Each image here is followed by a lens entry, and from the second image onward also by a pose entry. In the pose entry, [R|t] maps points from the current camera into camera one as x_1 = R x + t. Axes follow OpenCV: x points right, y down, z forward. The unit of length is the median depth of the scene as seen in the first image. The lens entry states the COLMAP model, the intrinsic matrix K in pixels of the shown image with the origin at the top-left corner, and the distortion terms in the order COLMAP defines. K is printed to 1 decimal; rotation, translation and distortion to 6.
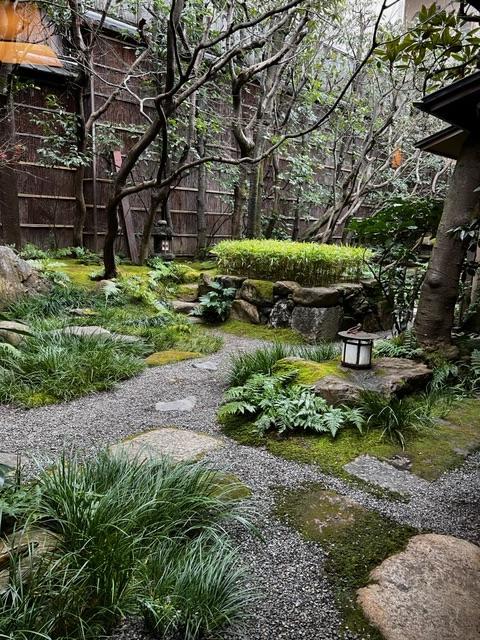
lens RADIAL K [[479.6, 0, 240.8], [0, 479.6, 319.0], [0, 0, 1]] dist [0.001789, -0.001362]
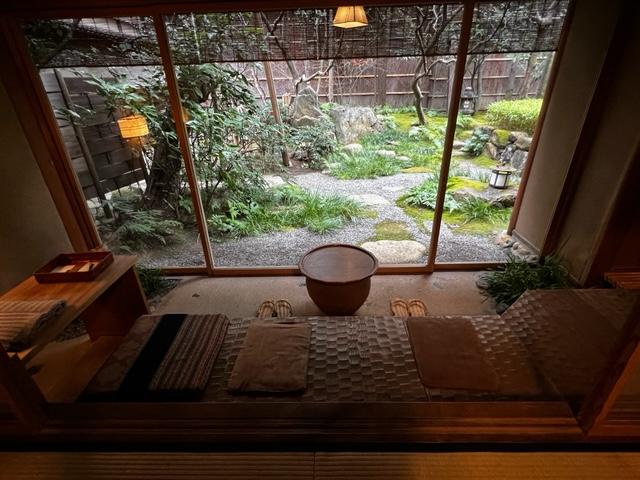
lens RADIAL K [[316.9, 0, 319.1], [0, 316.9, 241.0], [0, 0, 1]] dist [0.002058, 0.000146]
pose [[0.703683, 0.274401, -0.655389, 0.407585], [-0.081971, 0.947609, 0.308738, -0.010964], [0.705770, -0.163531, 0.689309, -0.184837]]
